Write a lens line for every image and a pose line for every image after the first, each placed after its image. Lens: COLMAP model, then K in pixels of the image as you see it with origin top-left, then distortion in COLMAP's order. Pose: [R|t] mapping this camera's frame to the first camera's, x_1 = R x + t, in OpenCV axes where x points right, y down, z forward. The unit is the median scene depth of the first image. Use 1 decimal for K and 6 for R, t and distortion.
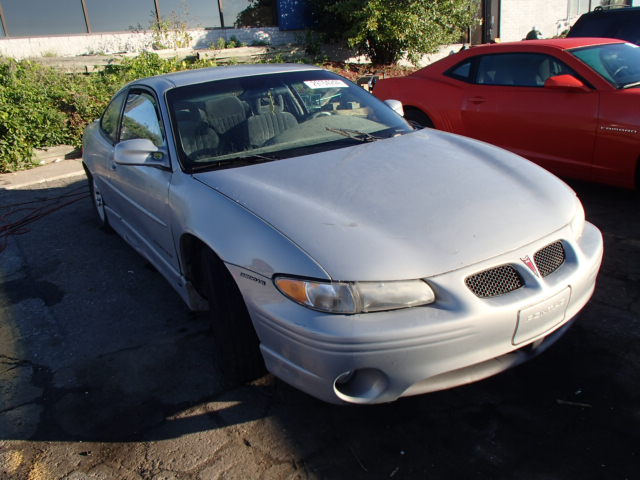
lens RADIAL K [[529.3, 0, 319.1], [0, 529.3, 242.5], [0, 0, 1]] dist [-0.020248, 0.023024]
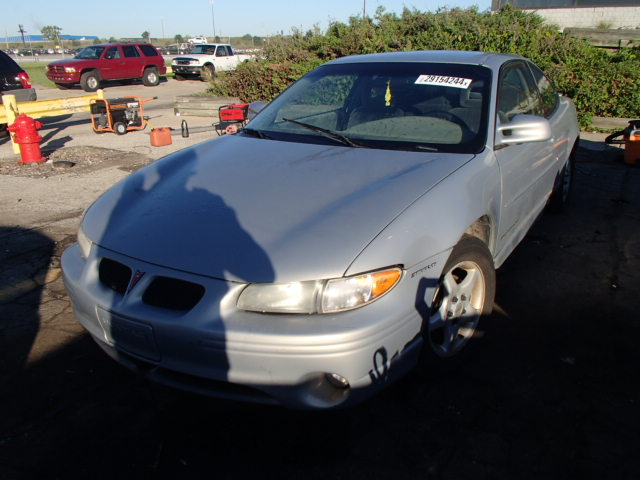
lens RADIAL K [[529.3, 0, 321.3], [0, 529.3, 241.0], [0, 0, 1]] dist [-0.020248, 0.023024]
pose [[0.427946, 0.387361, -0.816587, 0.211431], [-0.341038, 0.905918, 0.251010, -0.061579], [0.836992, 0.171069, 0.519789, 0.125379]]
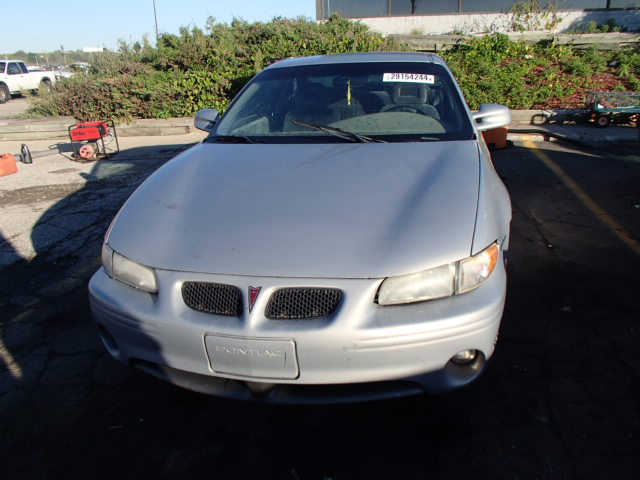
lens RADIAL K [[529.3, 0, 319.2], [0, 529.3, 237.1], [0, 0, 1]] dist [-0.020248, 0.023024]
pose [[0.717393, 0.284845, -0.635775, 0.164159], [-0.267534, 0.955261, 0.126104, -0.031551], [0.643252, 0.079625, 0.761503, 0.063402]]
